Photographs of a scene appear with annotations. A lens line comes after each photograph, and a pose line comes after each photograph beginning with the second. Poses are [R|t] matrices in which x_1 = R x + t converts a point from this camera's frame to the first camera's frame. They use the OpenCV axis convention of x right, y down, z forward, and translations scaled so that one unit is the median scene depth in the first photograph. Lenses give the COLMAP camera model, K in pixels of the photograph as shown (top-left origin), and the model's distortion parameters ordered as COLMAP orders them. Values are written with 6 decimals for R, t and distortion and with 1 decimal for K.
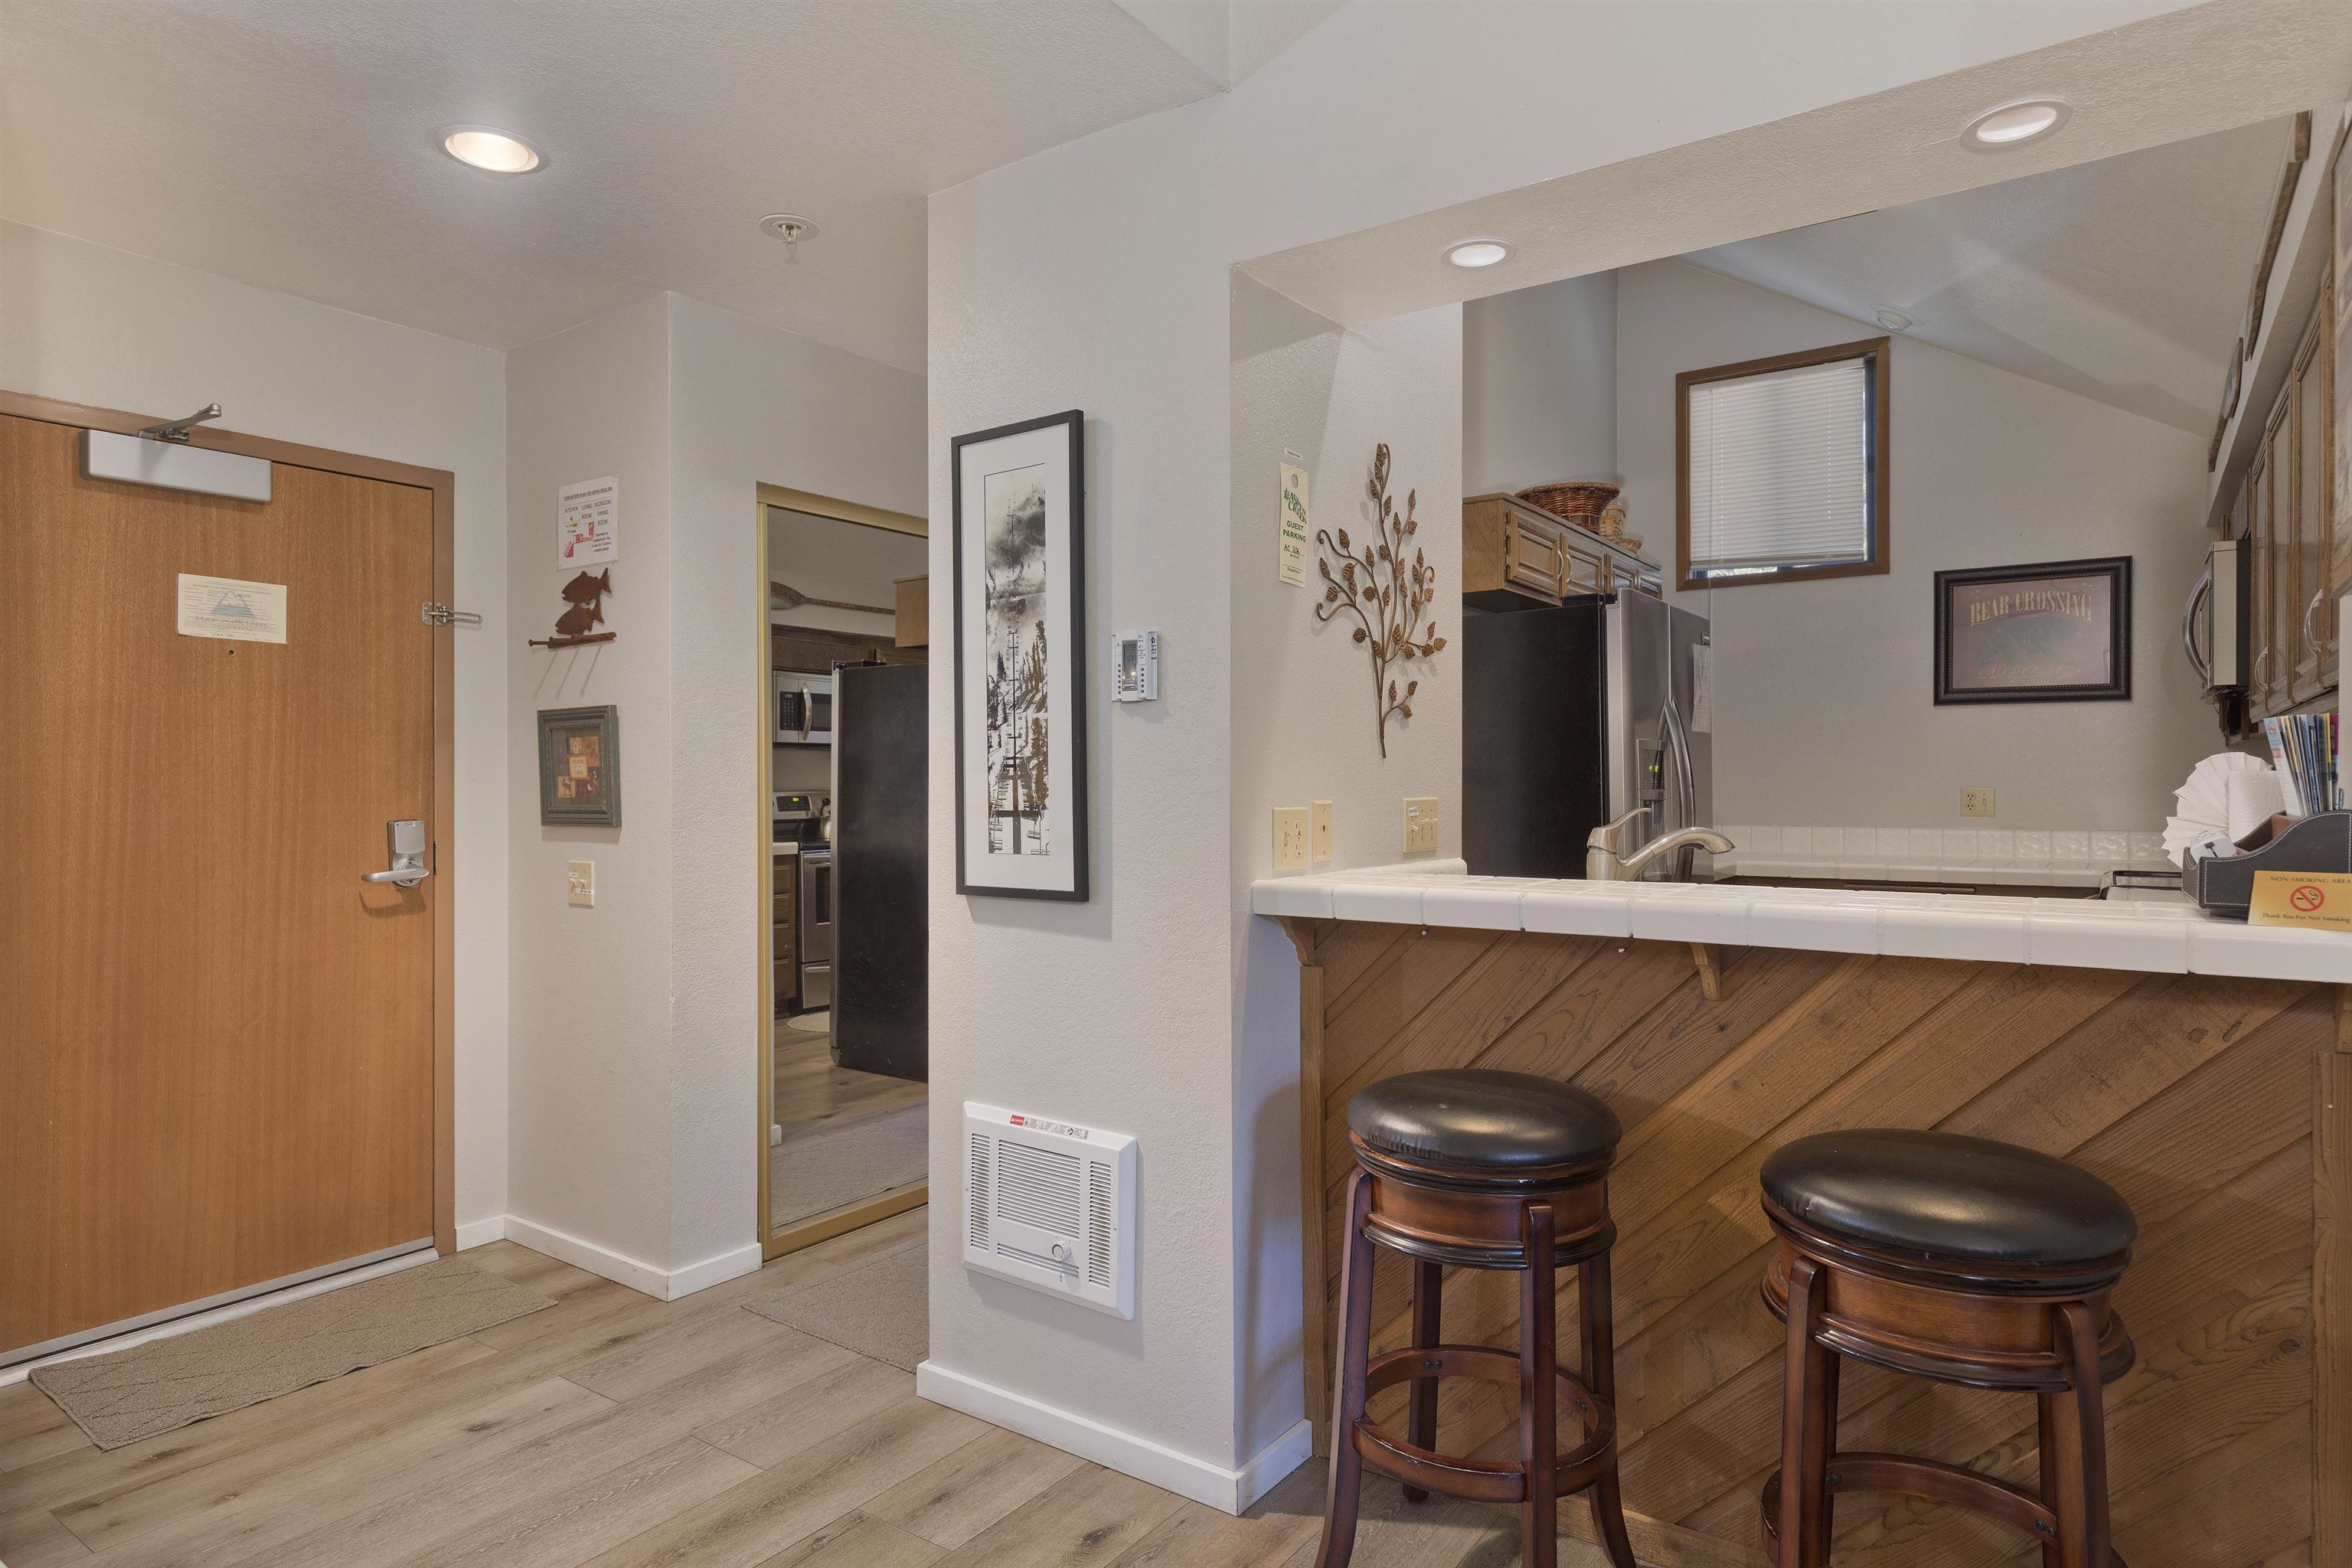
lens RADIAL K [[1322.0, 0, 1185.1], [0, 1322.0, 784.6], [0, 0, 1]] dist [0.005605, 0.001856]
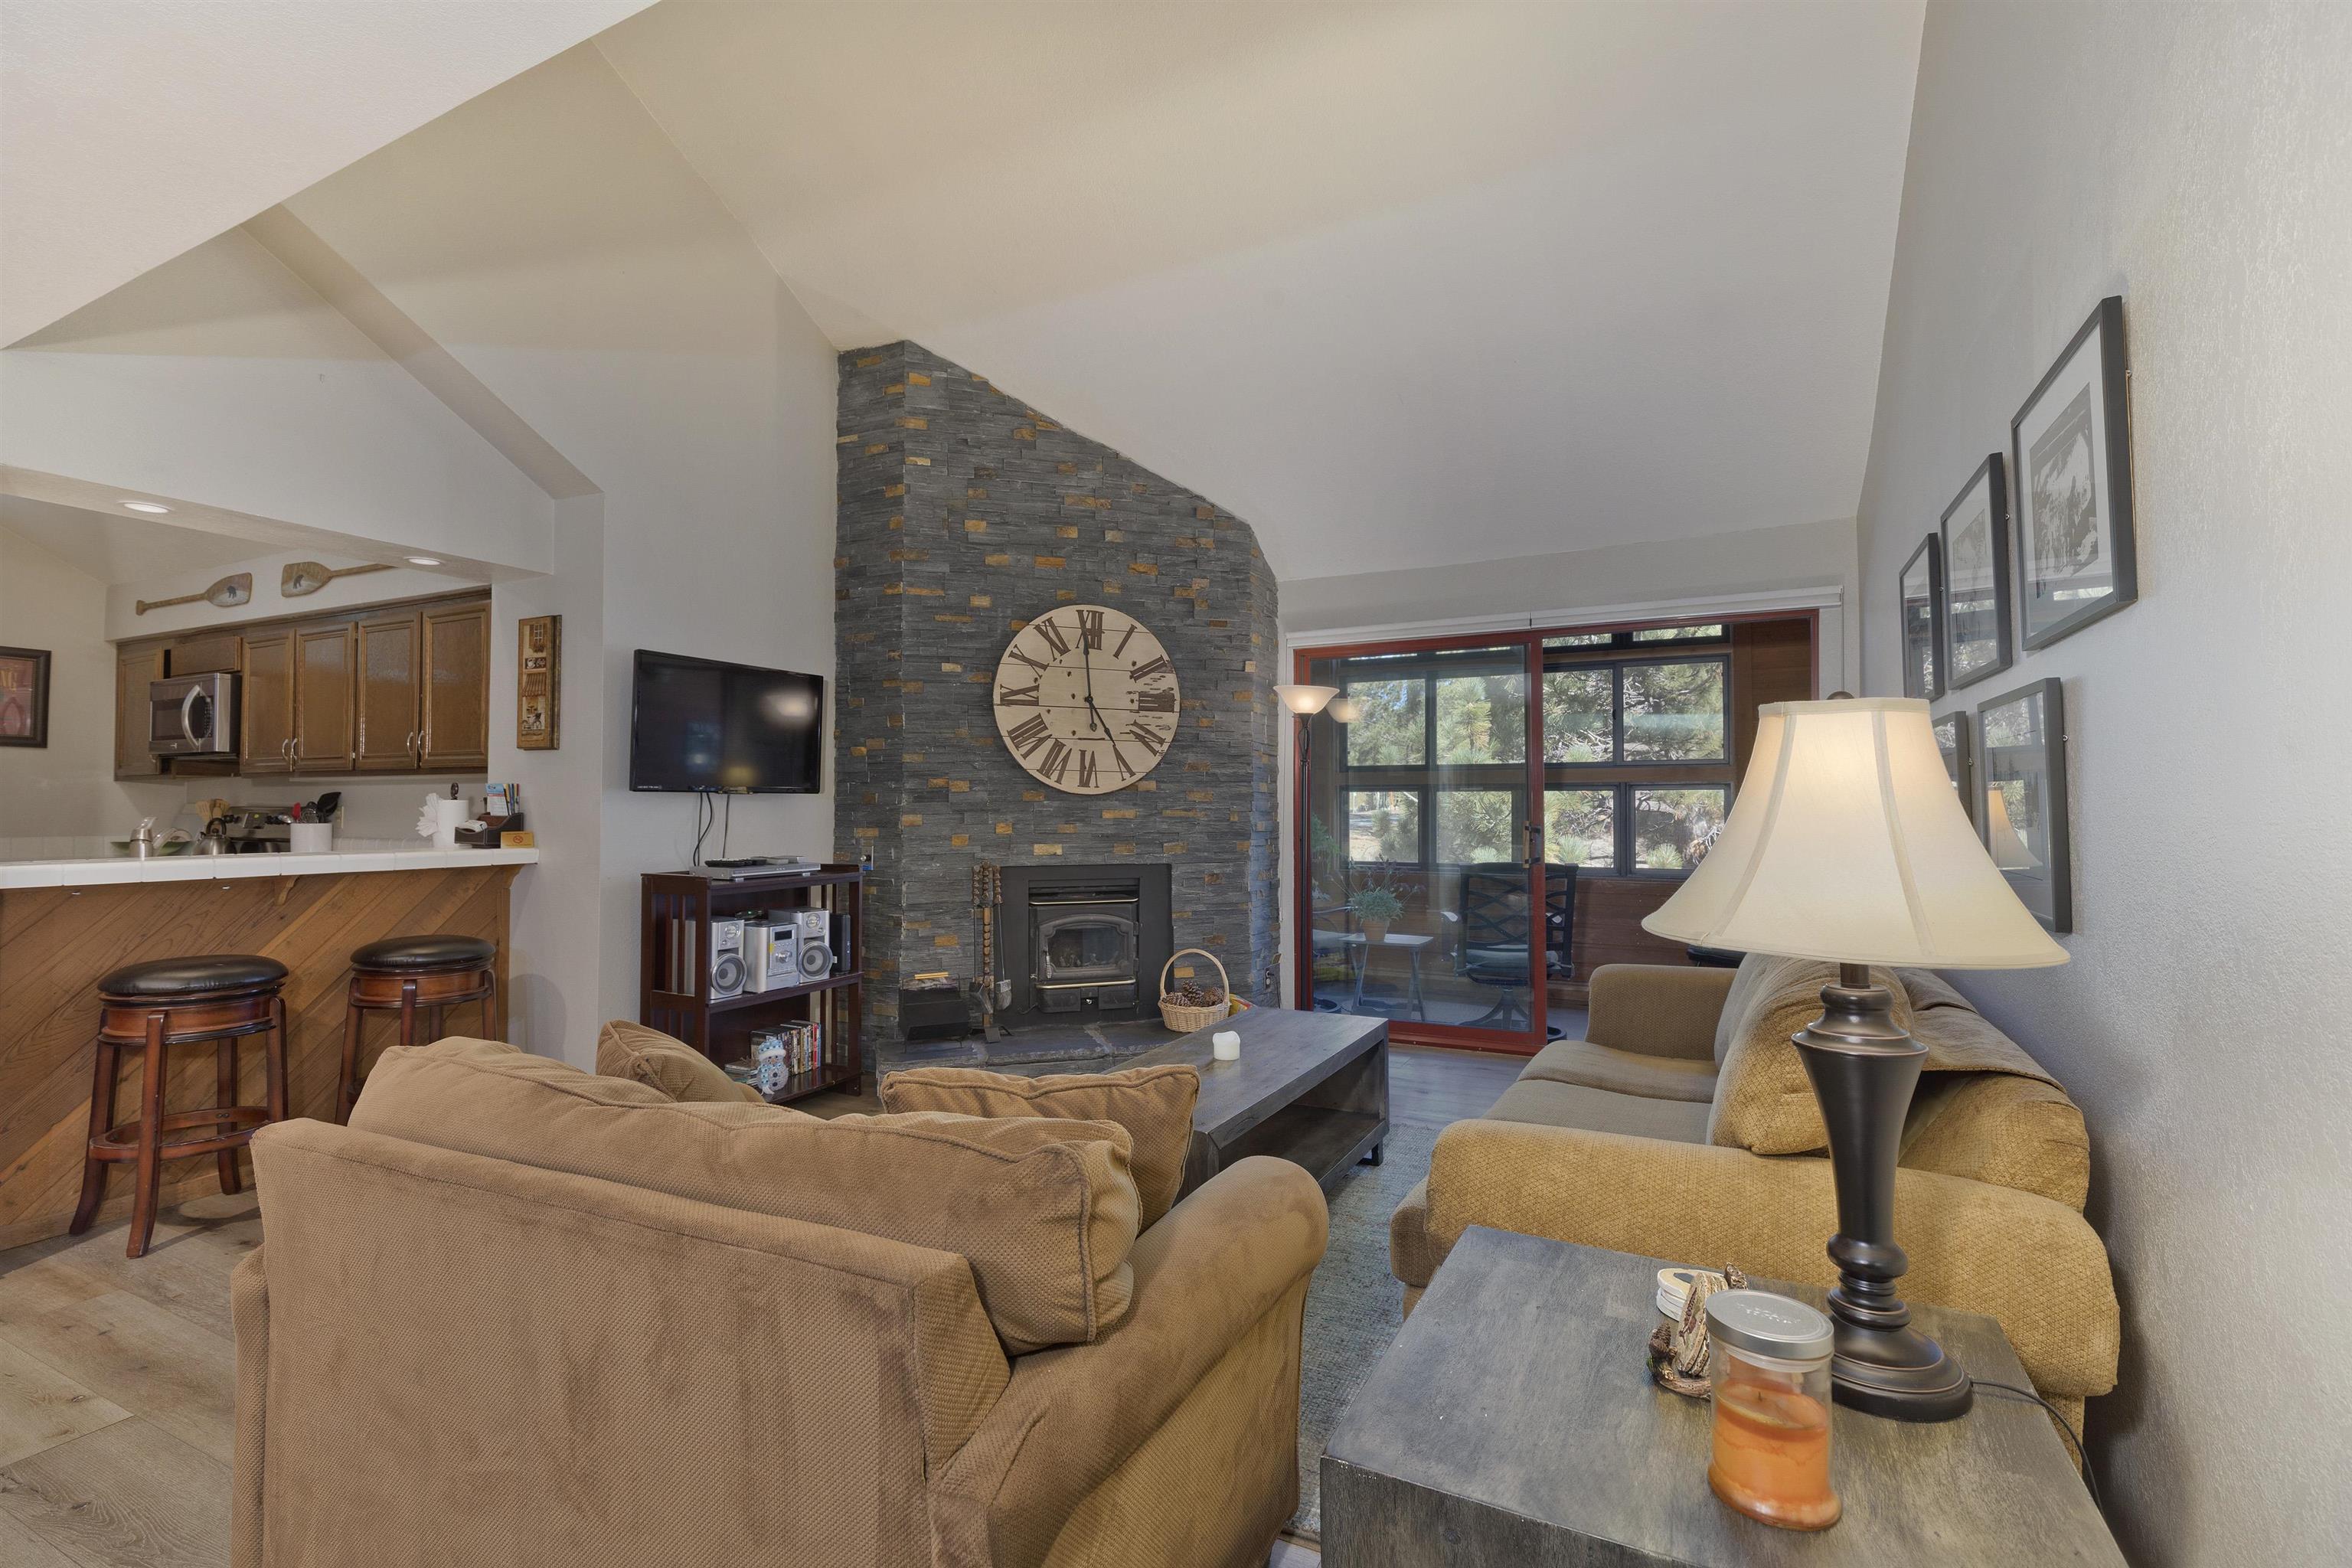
lens RADIAL K [[1046.9, 0, 1191.0], [0, 1046.9, 786.6], [0, 0, 1]] dist [0.007660, -0.001944]
pose [[-0.149749, 0.020564, 0.988510, -1.059516], [-0.001589, 0.999777, -0.021040, 0.003512], [-0.988723, -0.004722, -0.149683, -0.140935]]
